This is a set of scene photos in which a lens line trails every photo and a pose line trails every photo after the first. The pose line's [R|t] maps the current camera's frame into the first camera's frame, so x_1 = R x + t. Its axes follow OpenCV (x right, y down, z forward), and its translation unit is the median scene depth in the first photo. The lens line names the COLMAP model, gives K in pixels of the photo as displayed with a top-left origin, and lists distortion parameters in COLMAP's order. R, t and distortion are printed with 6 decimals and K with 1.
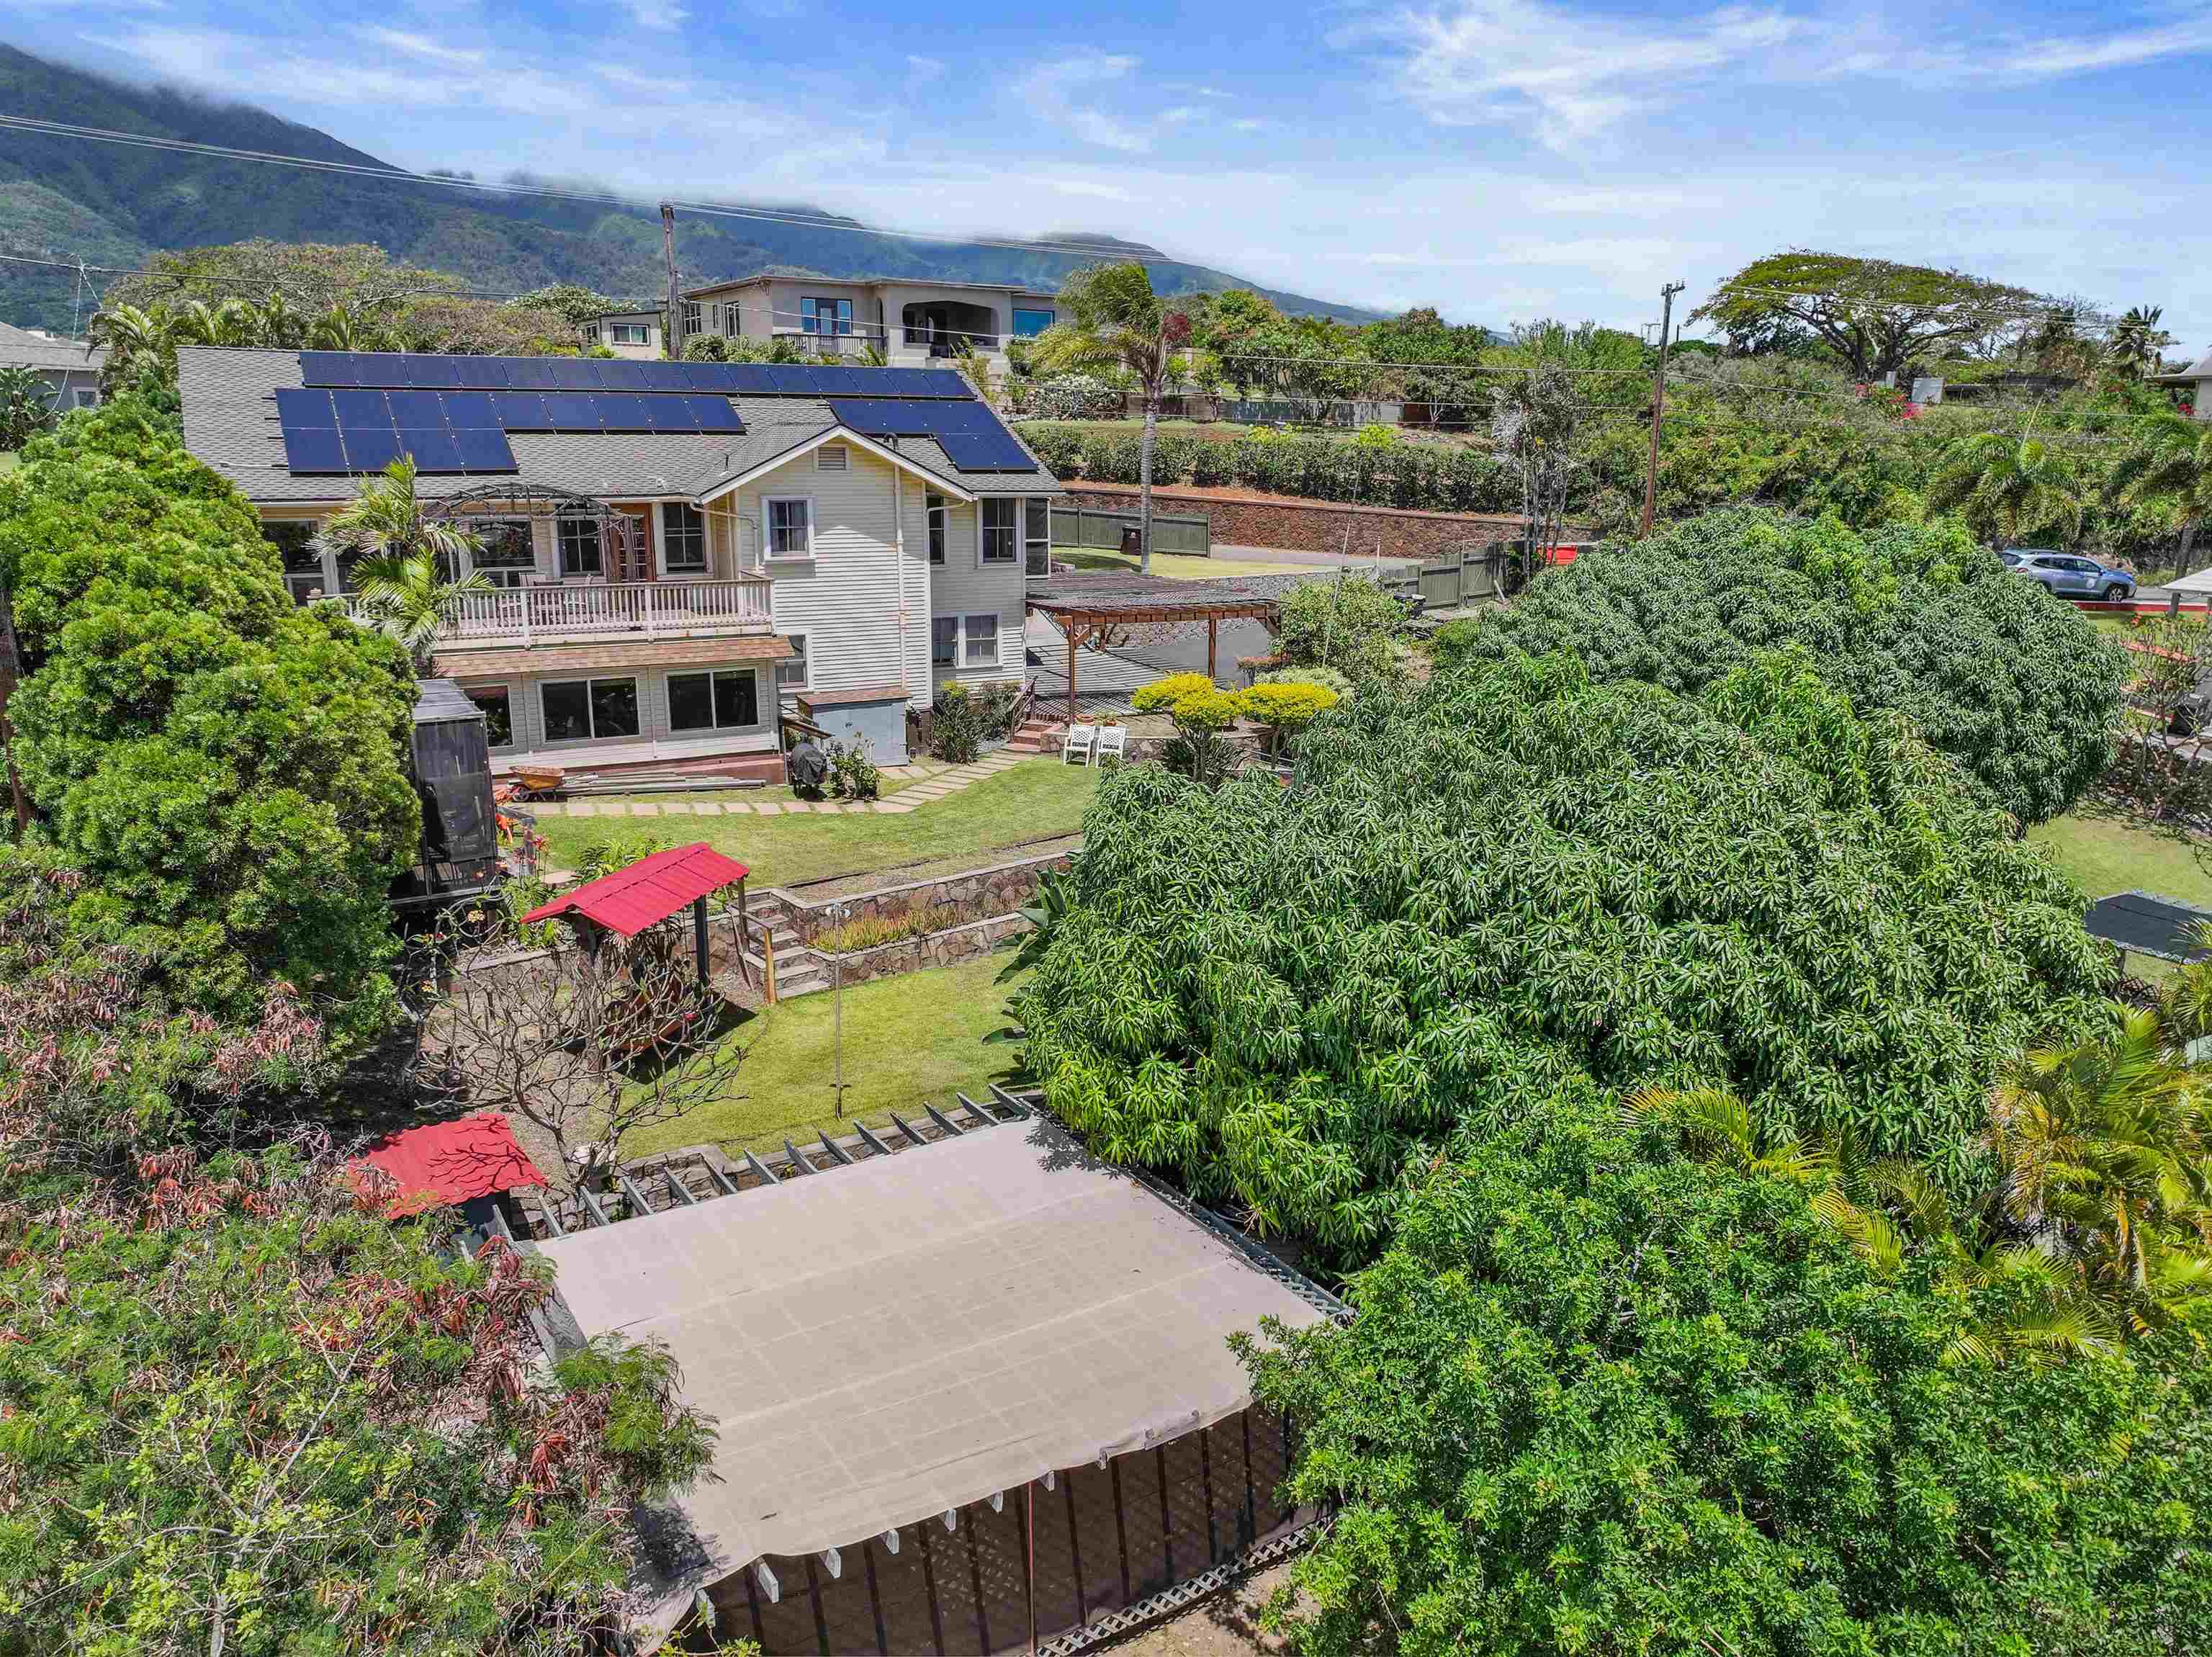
lens RADIAL K [[1559.7, 0, 1115.8], [0, 1559.7, 817.7], [0, 0, 1]] dist [0.004318, 0.002003]
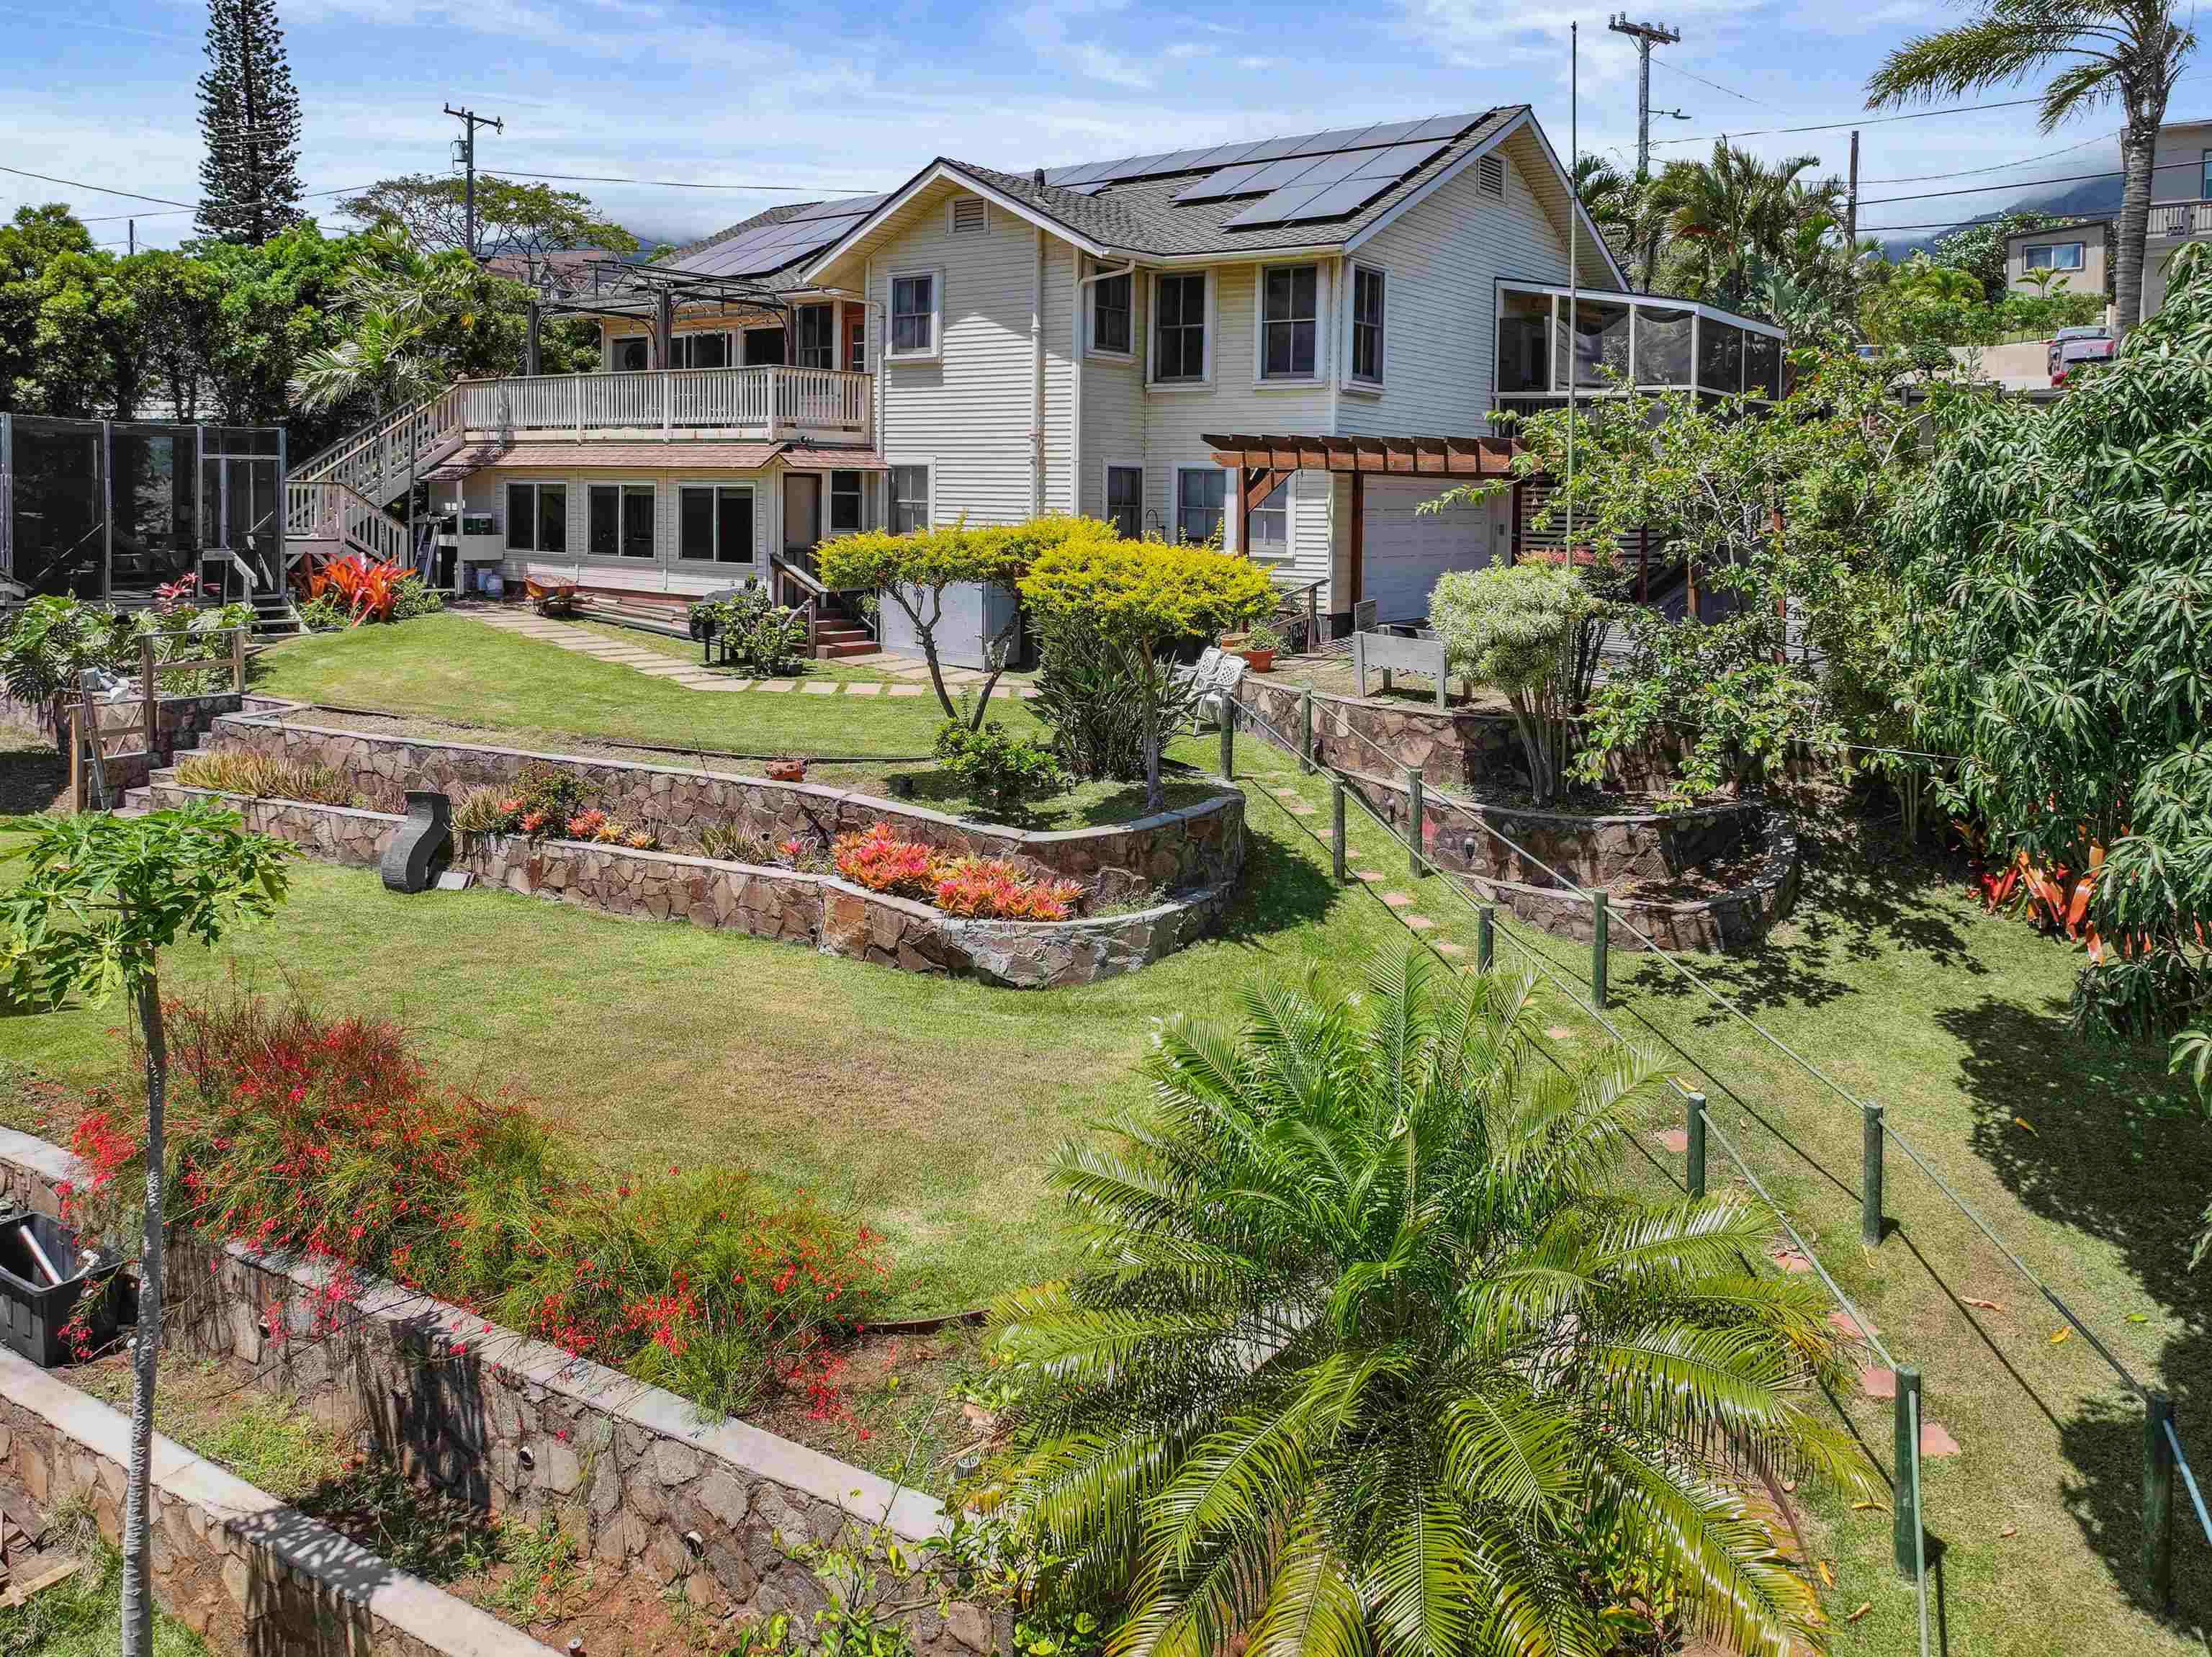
lens RADIAL K [[1630.1, 0, 1105.9], [0, 1630.1, 558.4], [0, 0, 1]] dist [-0.007318, 0.010456]
pose [[0.402840, 0.032582, -0.914690, 0.479351], [-0.231863, 0.970400, -0.067549, -0.043054], [0.885415, 0.239294, 0.398470, 0.743433]]
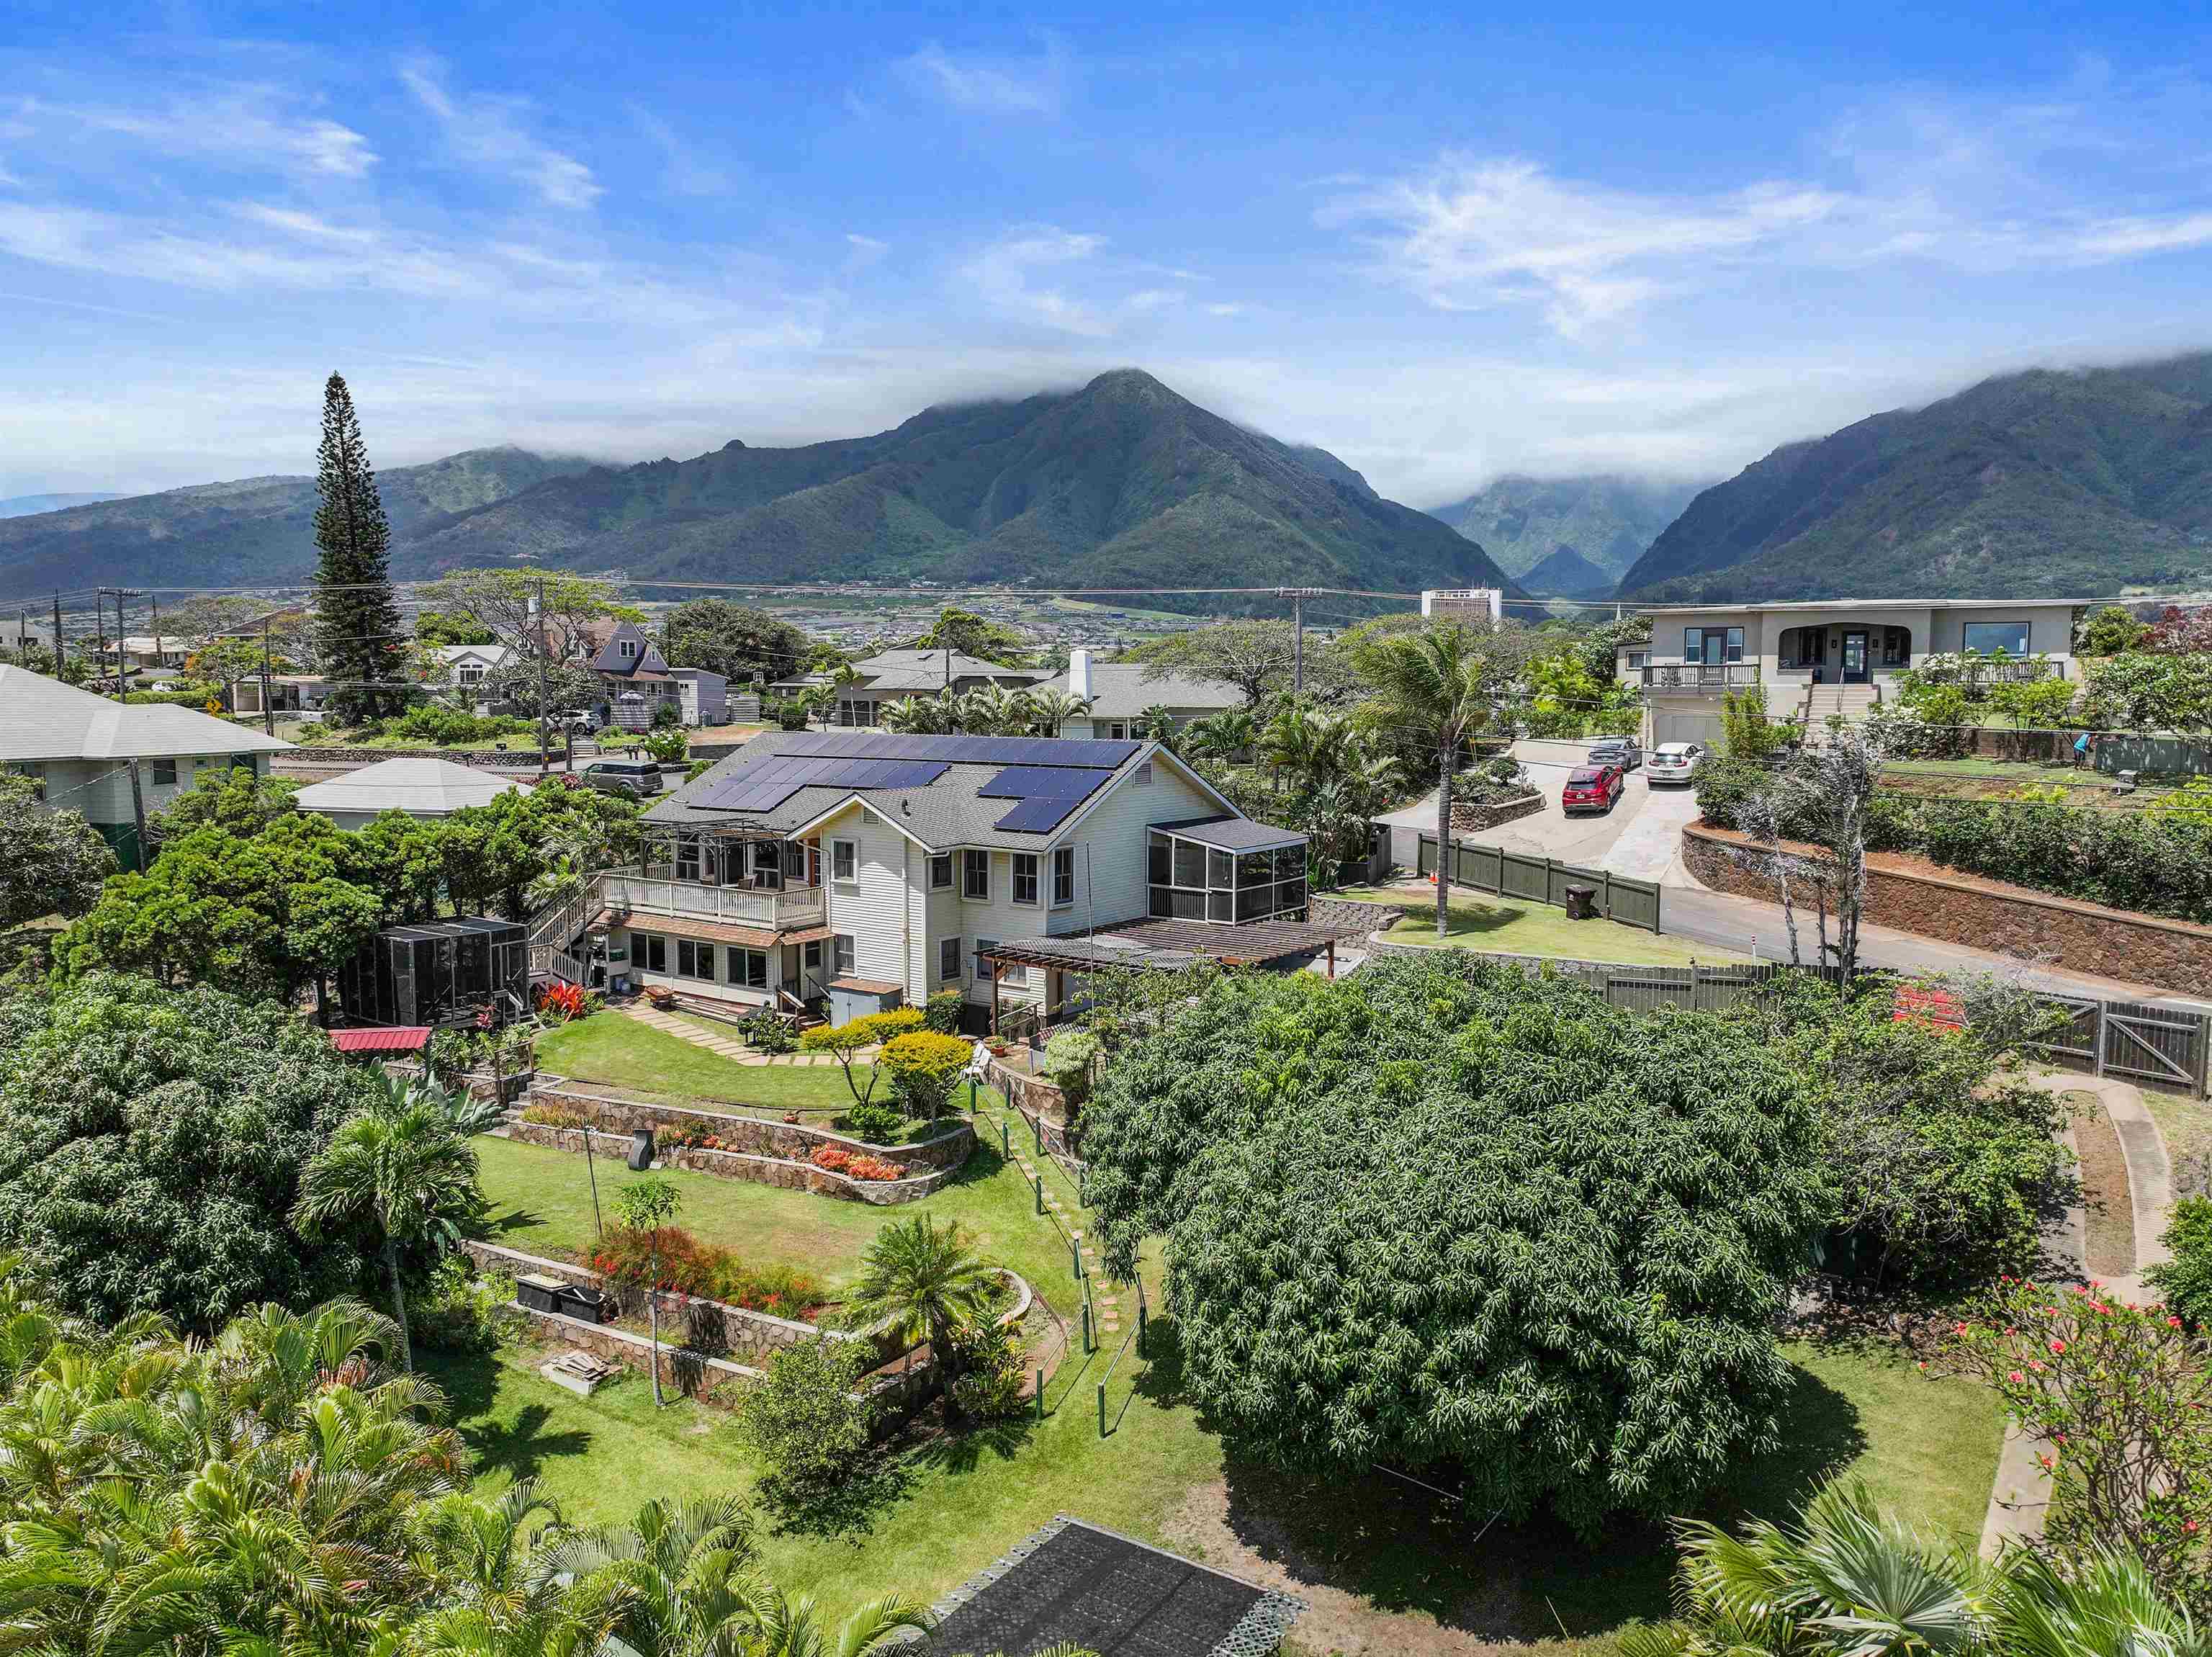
lens RADIAL K [[1559.7, 0, 1115.8], [0, 1559.7, 817.7], [0, 0, 1]] dist [0.004318, 0.002003]
pose [[0.432780, 0.068897, -0.898863, 1.093437], [-0.213988, 0.976430, -0.028187, -0.219255], [0.875734, 0.204545, 0.437322, 0.538497]]
